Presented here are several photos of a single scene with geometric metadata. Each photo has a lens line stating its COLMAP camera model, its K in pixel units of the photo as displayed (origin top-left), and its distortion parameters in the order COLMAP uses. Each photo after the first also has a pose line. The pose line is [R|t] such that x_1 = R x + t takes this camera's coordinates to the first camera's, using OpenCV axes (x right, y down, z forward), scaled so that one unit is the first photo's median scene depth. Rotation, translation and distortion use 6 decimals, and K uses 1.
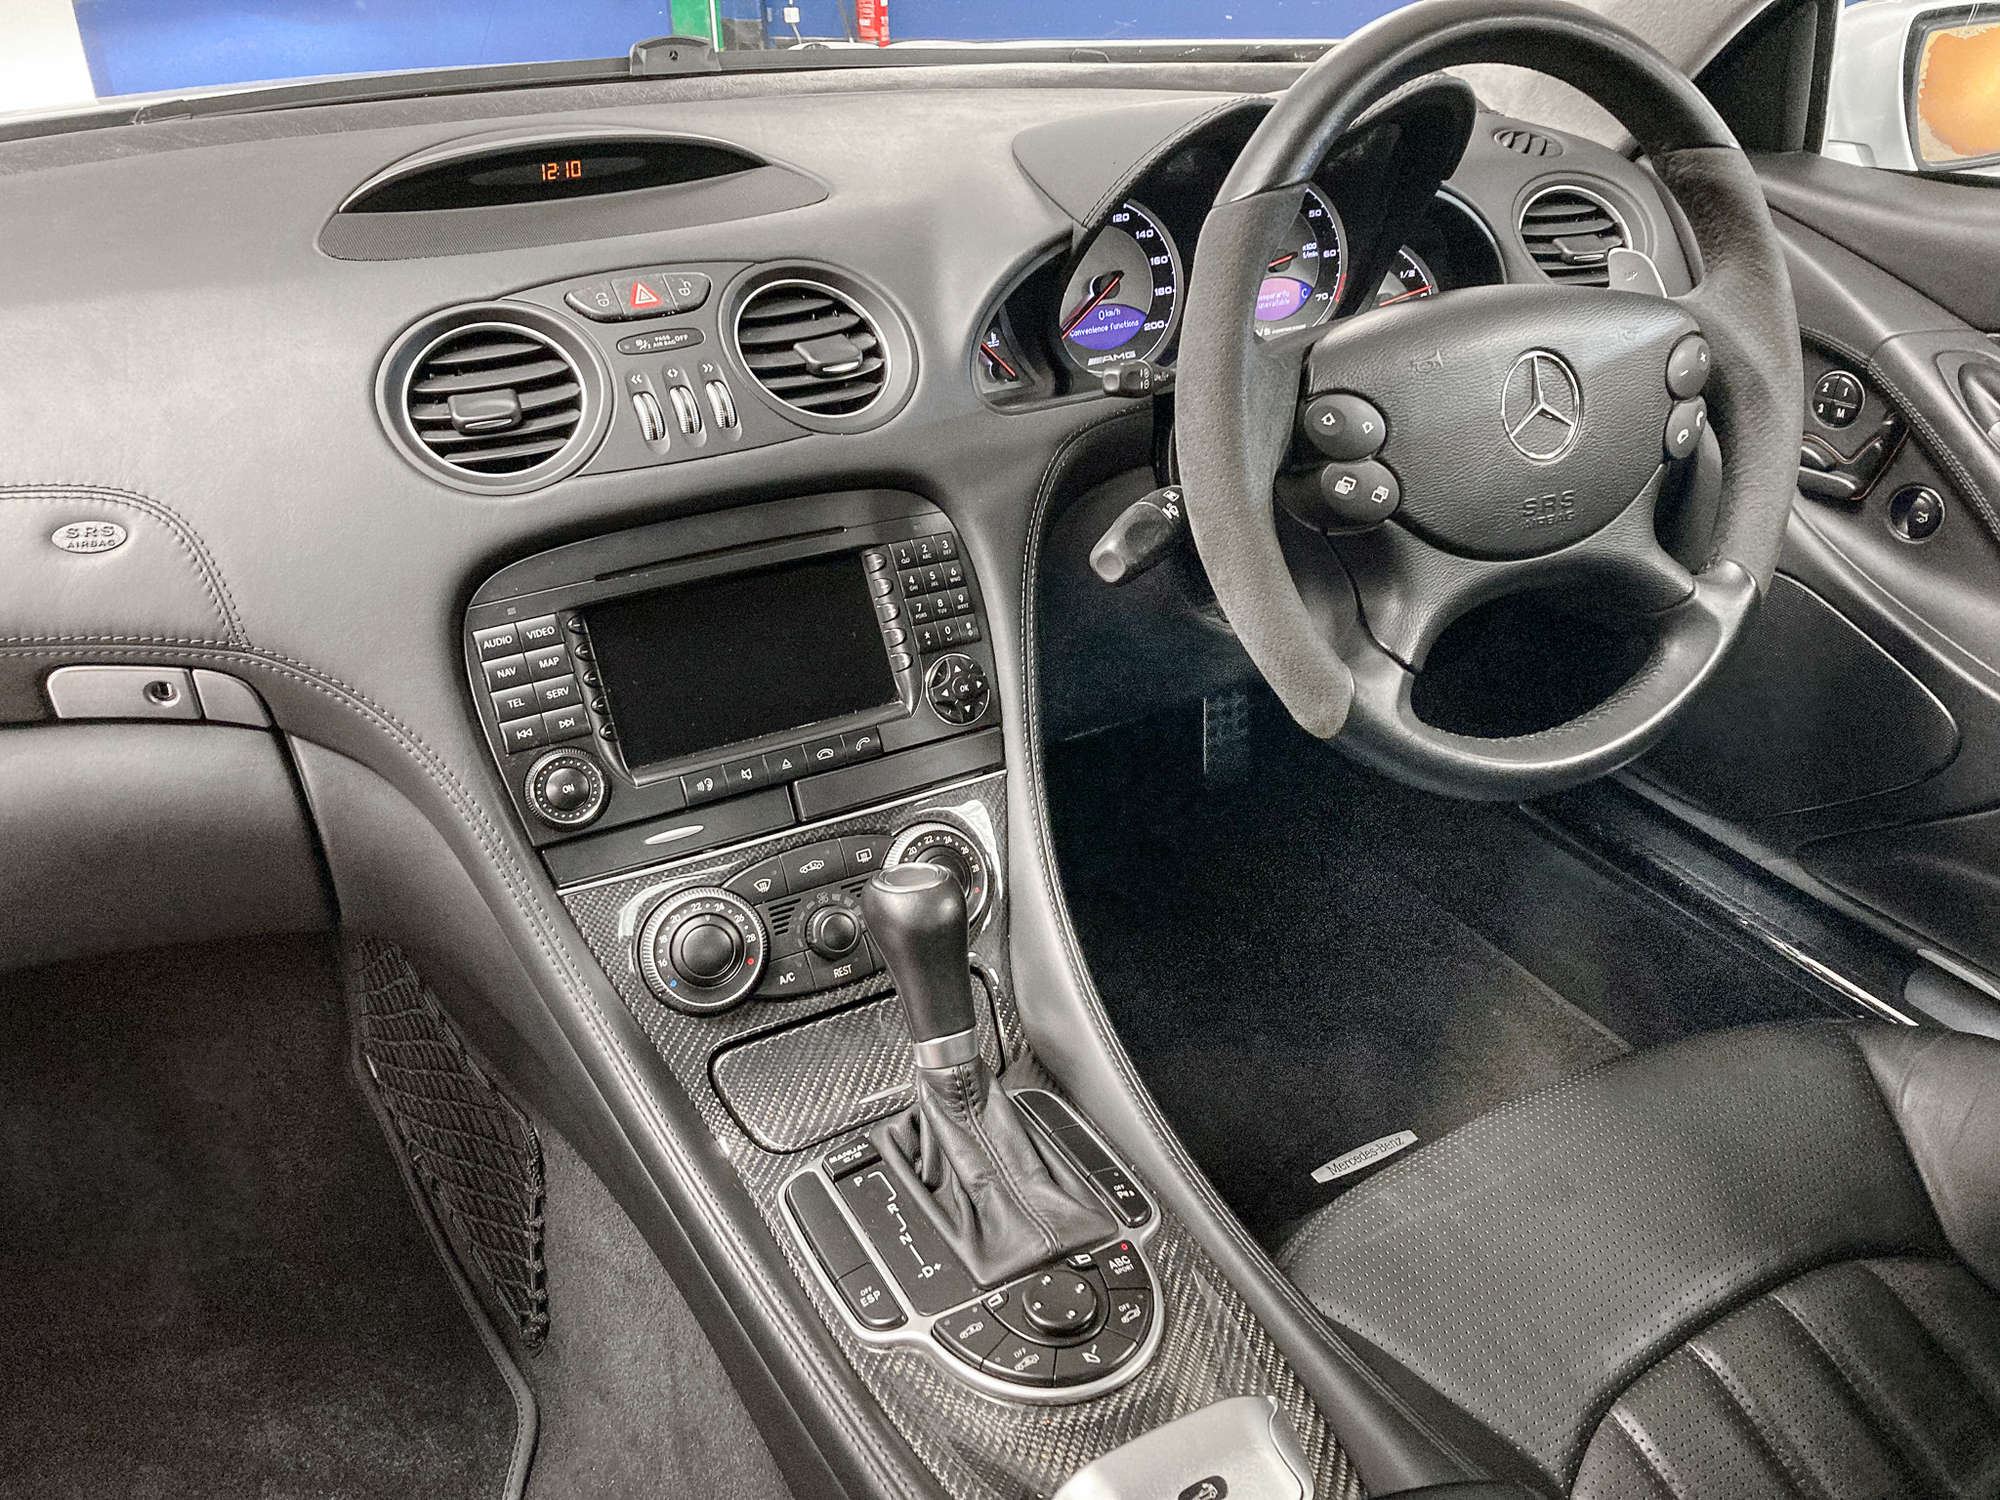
lens RADIAL K [[1646.6, 0, 1005.3], [0, 1646.6, 763.2], [0, 0, 1]] dist [0.015050, 0.002402]
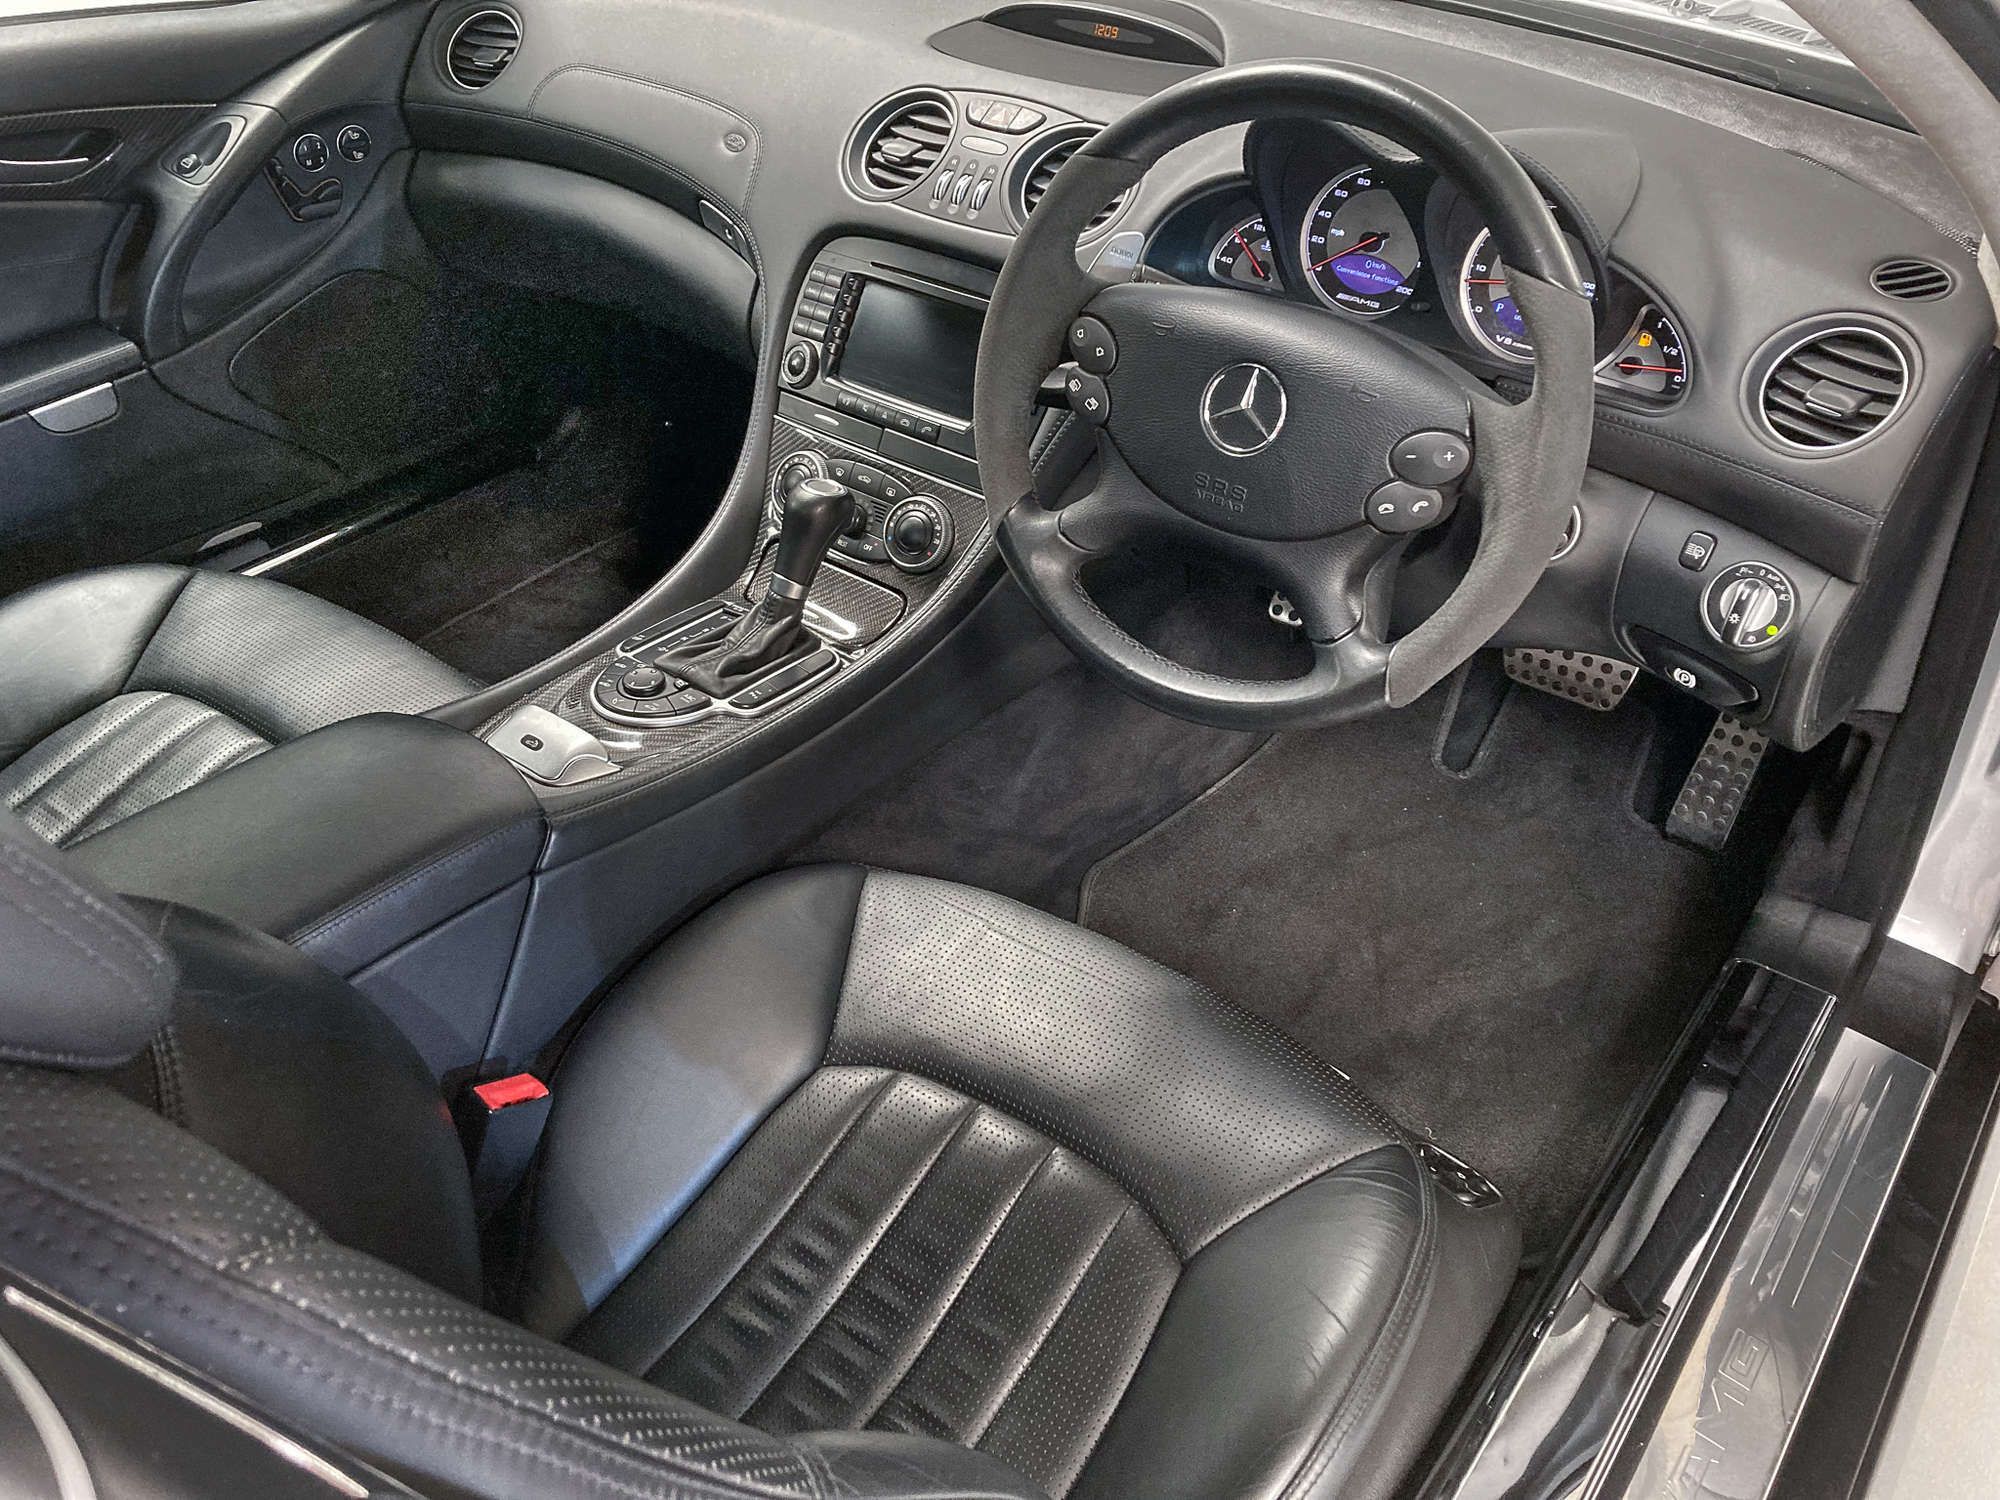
lens RADIAL K [[1646.6, 0, 1007.5], [0, 1646.6, 756.7], [0, 0, 1]] dist [0.015050, 0.002402]
pose [[0.426265, 0.559180, -0.711067, 1.240734], [-0.473451, 0.807708, 0.351357, -0.350095], [0.770806, 0.186884, 0.609042, 0.175873]]
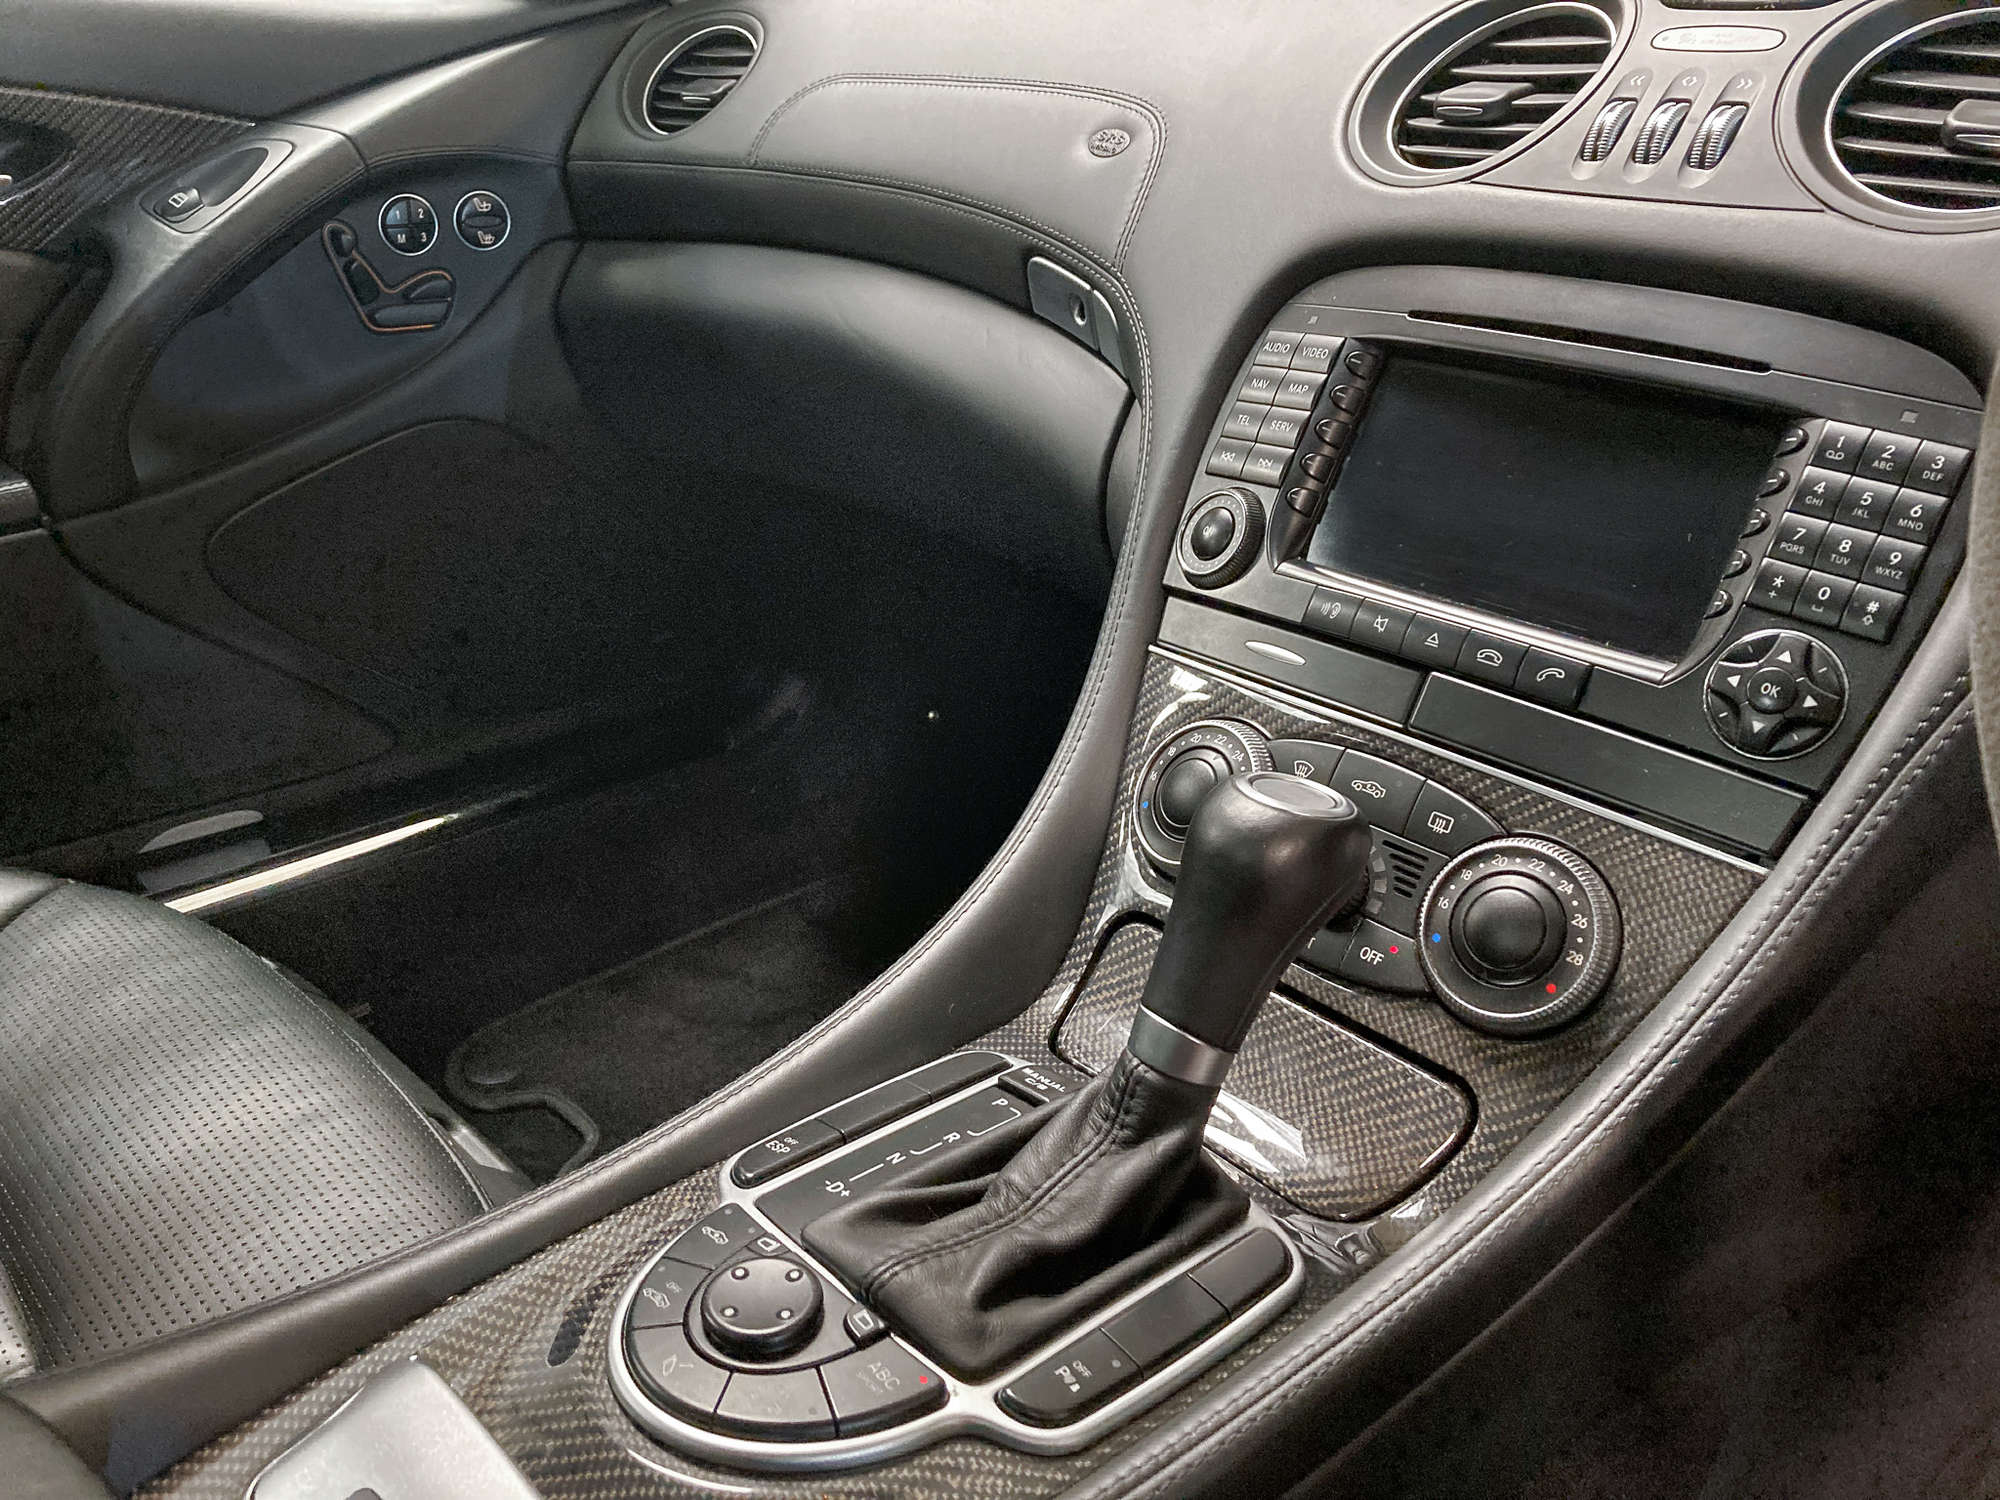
lens RADIAL K [[1646.6, 0, 1000.5], [0, 1646.6, 751.0], [0, 0, 1]] dist [0.015050, 0.002402]
pose [[0.261423, 0.413290, -0.872267, 0.416712], [-0.494448, 0.833459, 0.246713, -0.040020], [0.828963, 0.366794, 0.422235, 0.589634]]
